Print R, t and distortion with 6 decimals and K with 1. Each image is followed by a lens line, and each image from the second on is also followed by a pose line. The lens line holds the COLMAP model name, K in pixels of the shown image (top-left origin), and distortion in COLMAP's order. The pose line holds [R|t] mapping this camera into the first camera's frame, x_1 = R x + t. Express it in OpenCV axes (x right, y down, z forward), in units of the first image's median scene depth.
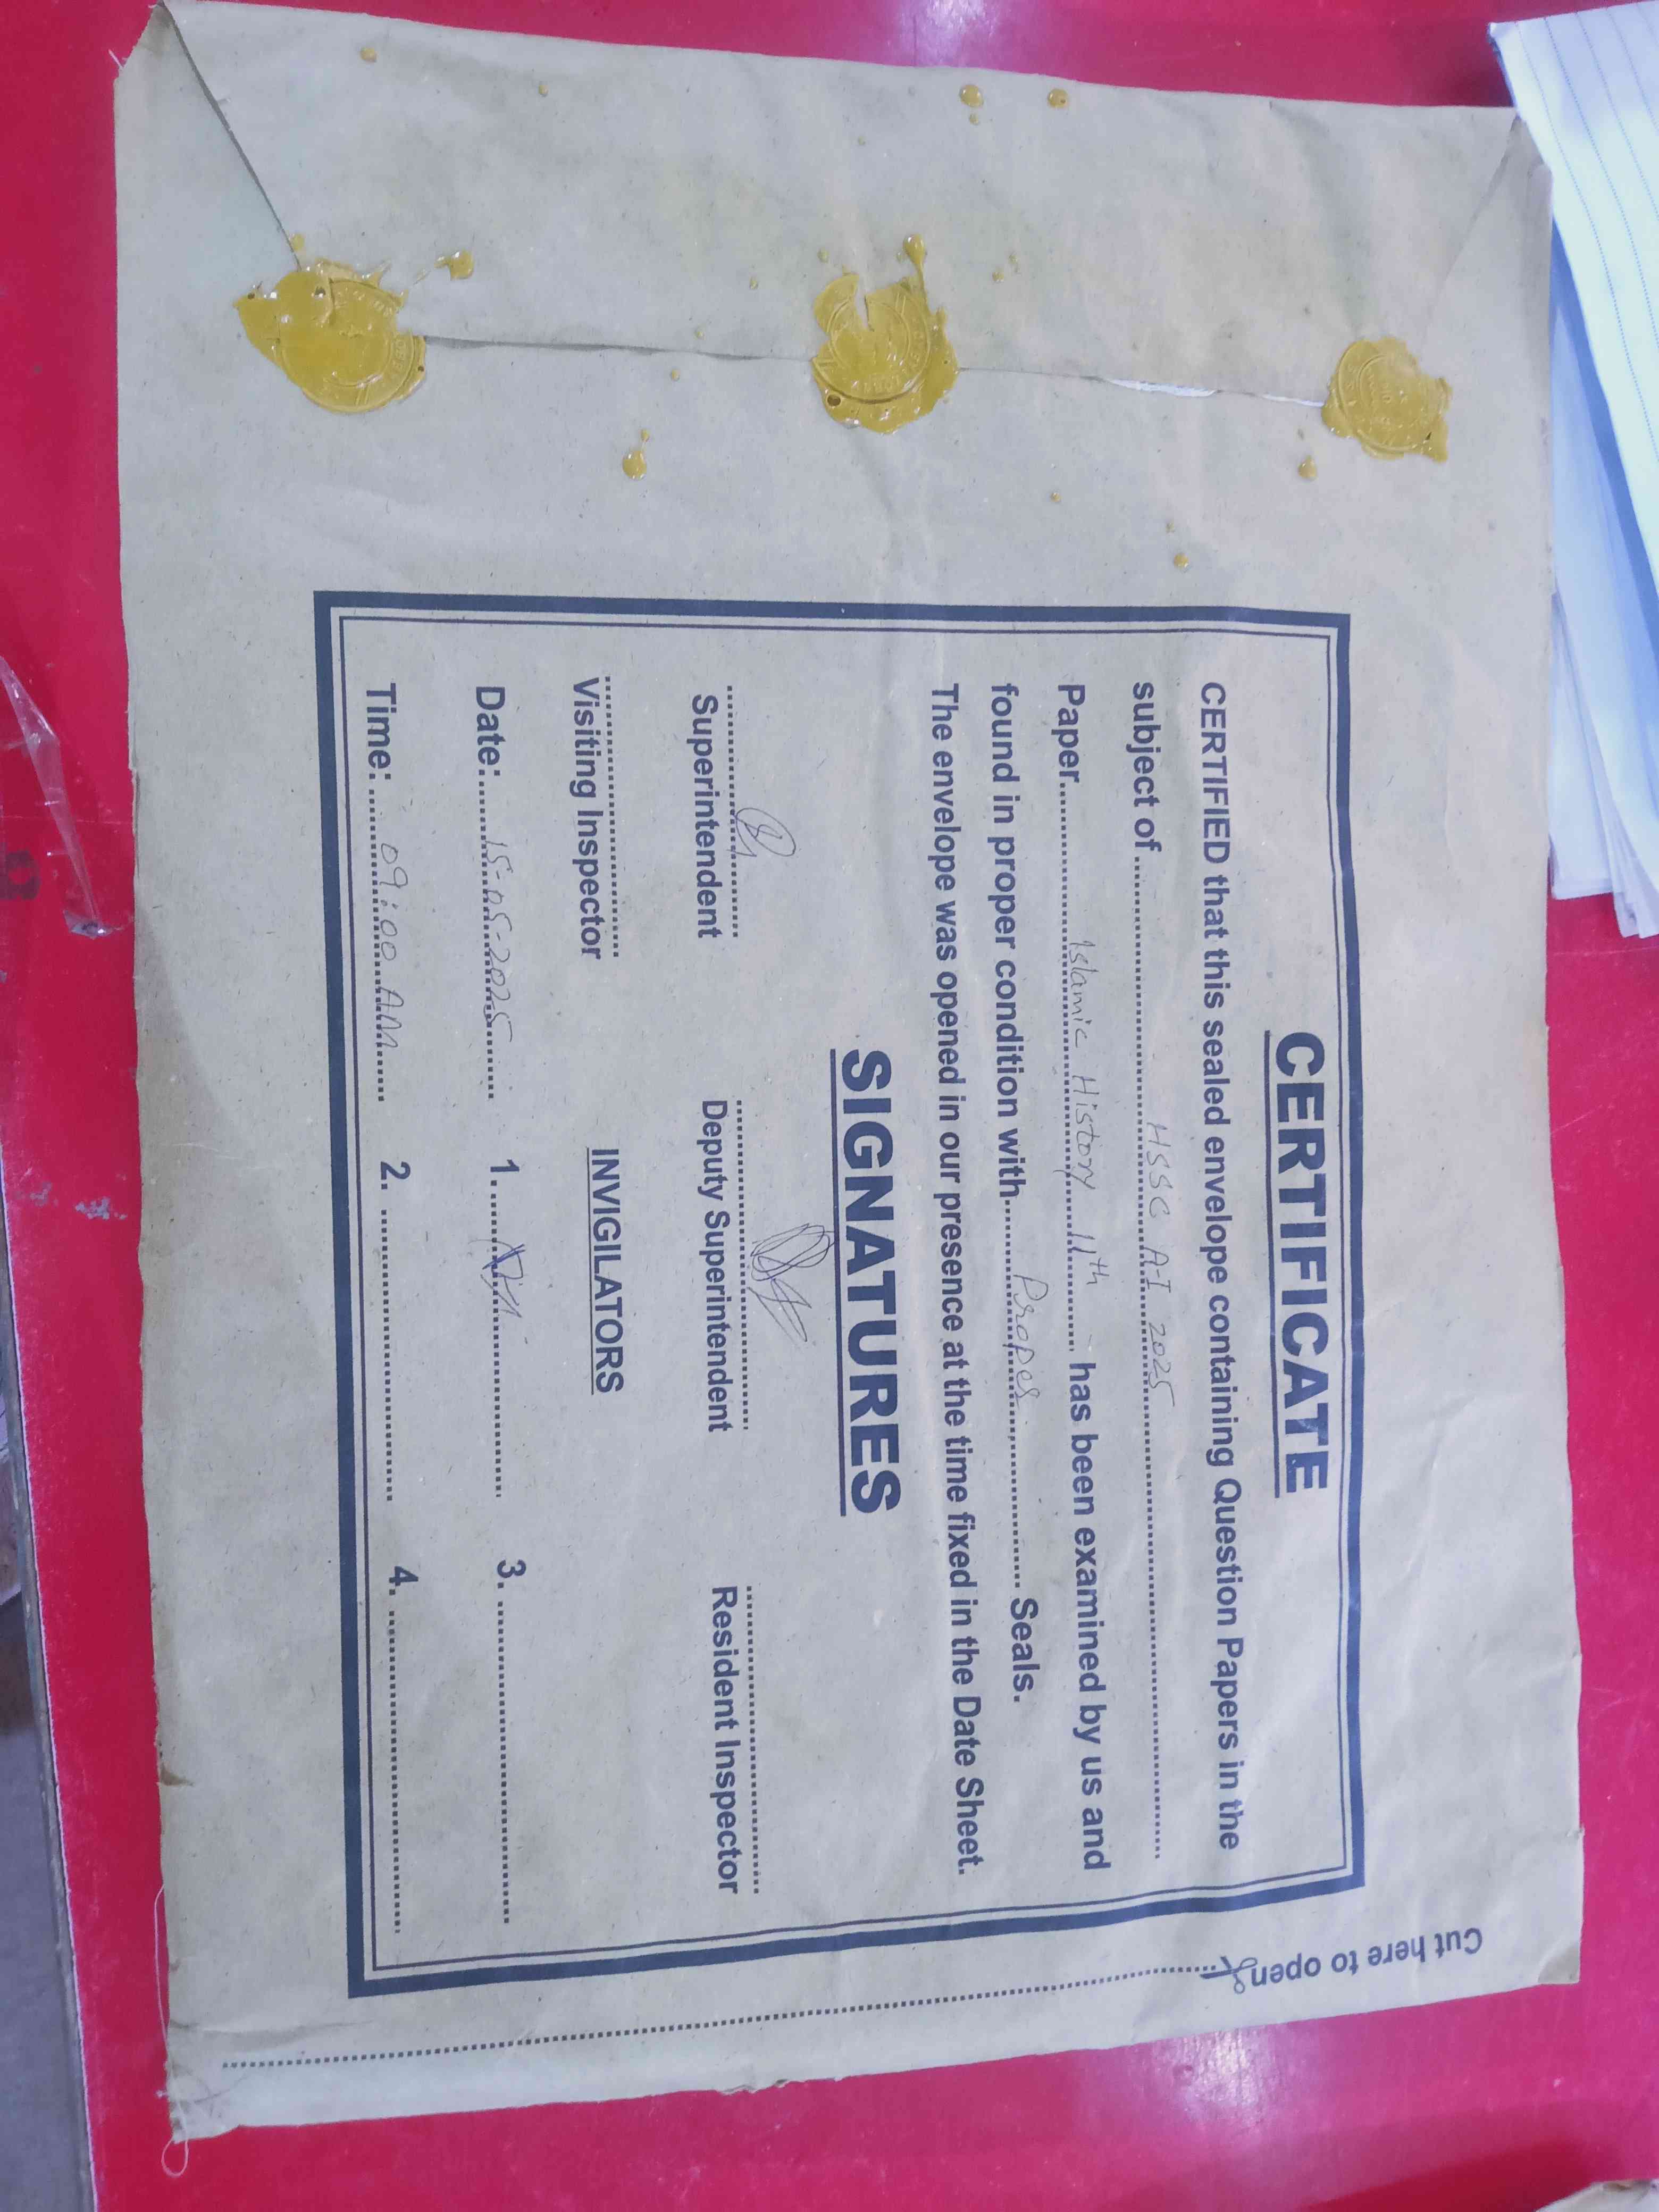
lens RADIAL K [[1767.3, 0, 782.9], [0, 1767.3, 1158.6], [0, 0, 1]] dist [0.130391, -0.378371]
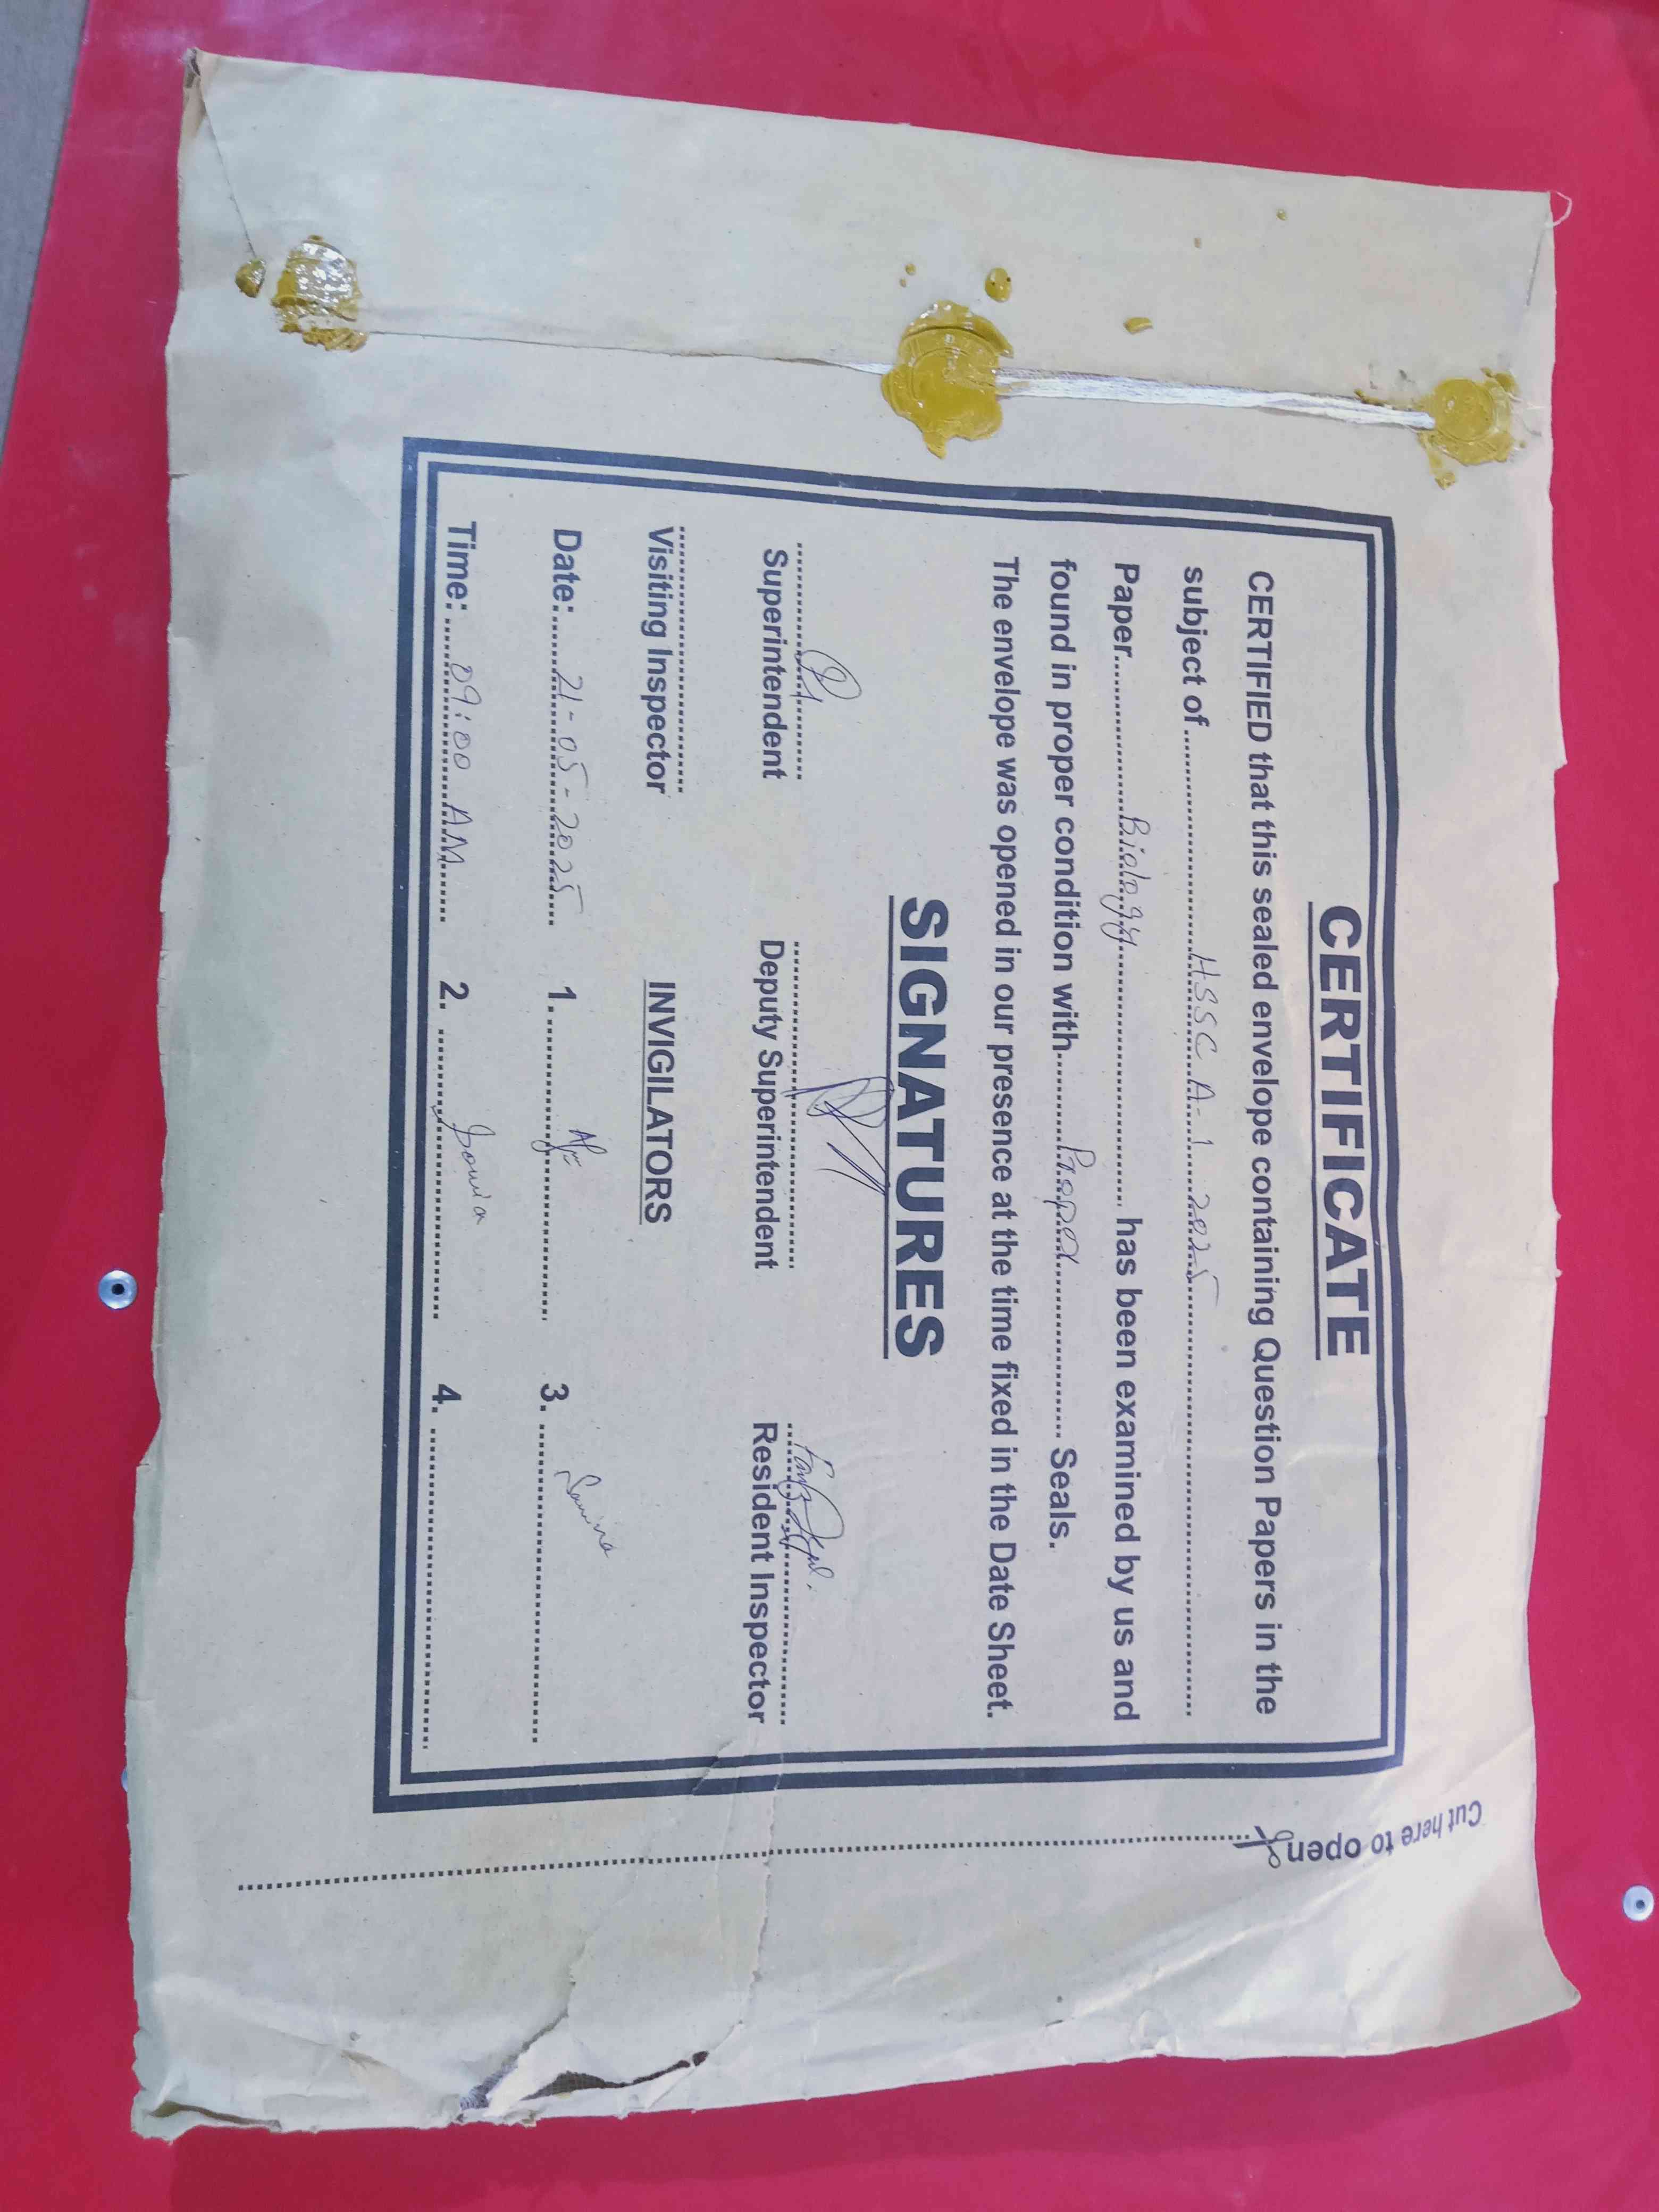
lens RADIAL K [[1573.2, 0, 820.6], [0, 1573.2, 1070.7], [0, 0, 1]] dist [-0.075160, 0.309332]
pose [[0.998673, 0.048570, 0.017107, -0.024575], [-0.049191, 0.998067, 0.037970, 0.006114], [-0.015230, -0.038762, 0.999132, 0.112354]]
